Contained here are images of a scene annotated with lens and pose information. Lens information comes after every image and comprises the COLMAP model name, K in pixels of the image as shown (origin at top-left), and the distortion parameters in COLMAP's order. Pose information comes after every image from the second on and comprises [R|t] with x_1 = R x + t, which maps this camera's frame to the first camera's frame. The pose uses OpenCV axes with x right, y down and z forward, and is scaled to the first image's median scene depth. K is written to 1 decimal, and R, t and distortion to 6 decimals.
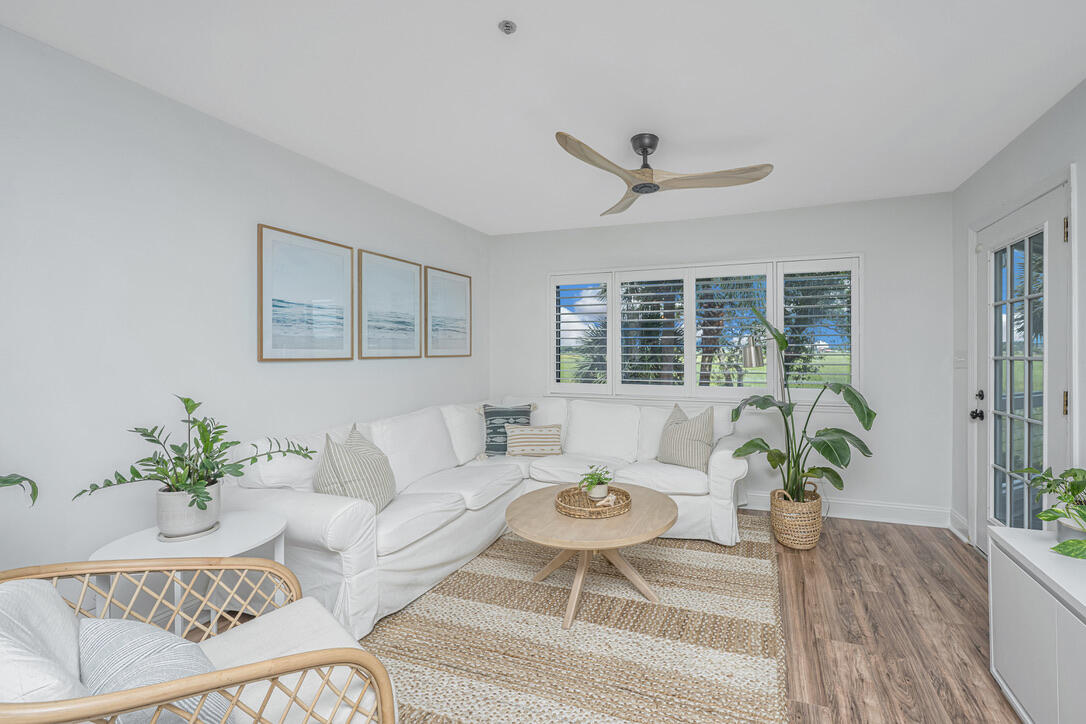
lens RADIAL K [[445.0, 0, 614.4], [0, 445.0, 351.3], [0, 0, 1]] dist [0.000579, 0.000155]
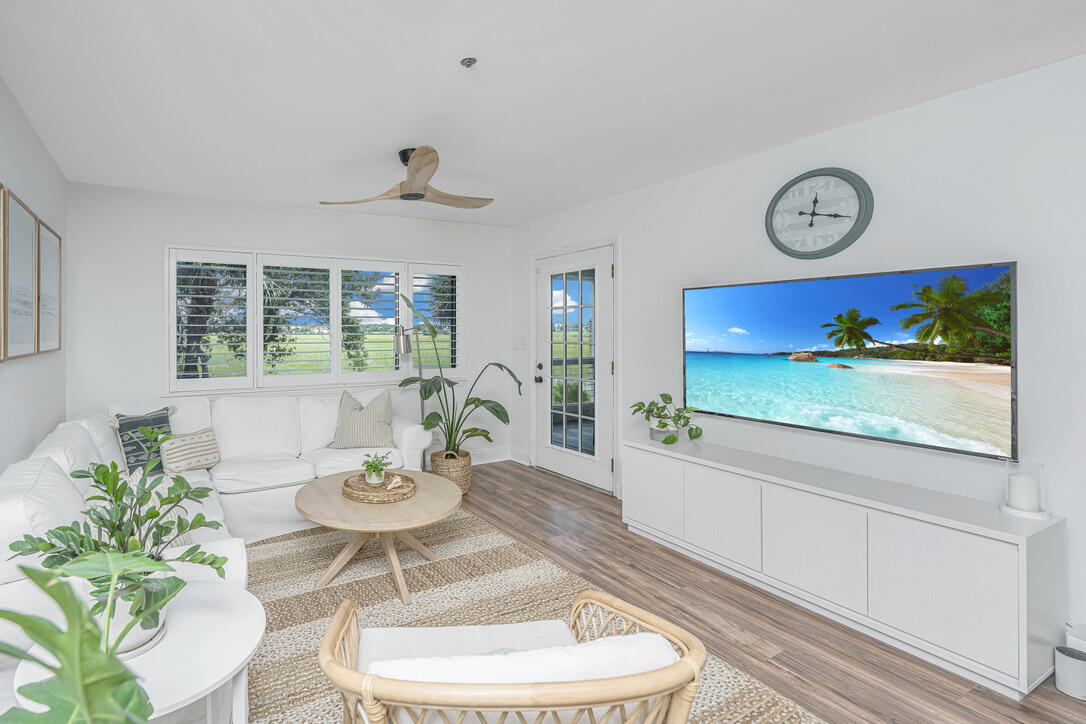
lens RADIAL K [[465.7, 0, 400.7], [0, 465.7, 333.2], [0, 0, 1]] dist [0.000167, -0.000020]
pose [[0.729662, 0.001800, 0.683806, -0.639217], [0.006831, 0.999927, -0.009922, -0.004725], [-0.683774, 0.011911, 0.729597, 0.151292]]
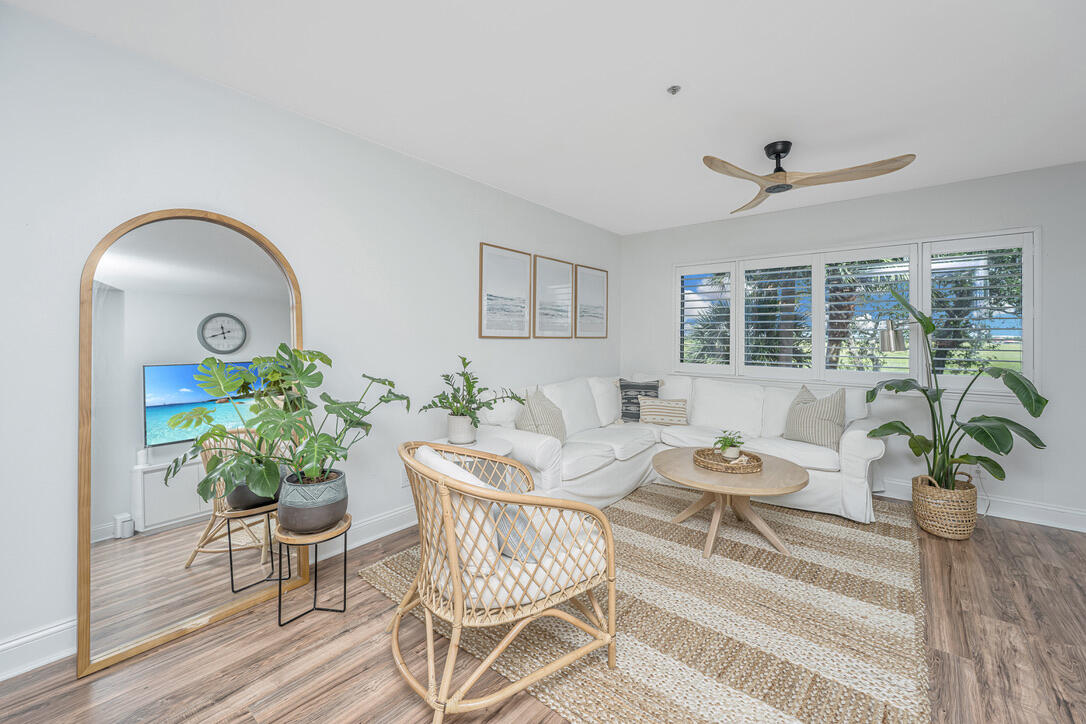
lens RADIAL K [[436.3, 0, 560.3], [0, 436.3, 334.5], [0, 0, 1]] dist [-0.000137, -0.000053]
pose [[0.938813, 0.007793, -0.344339, -0.056263], [-0.010621, 0.999924, -0.006327, 0.015200], [0.344264, 0.009597, 0.938824, -0.197633]]
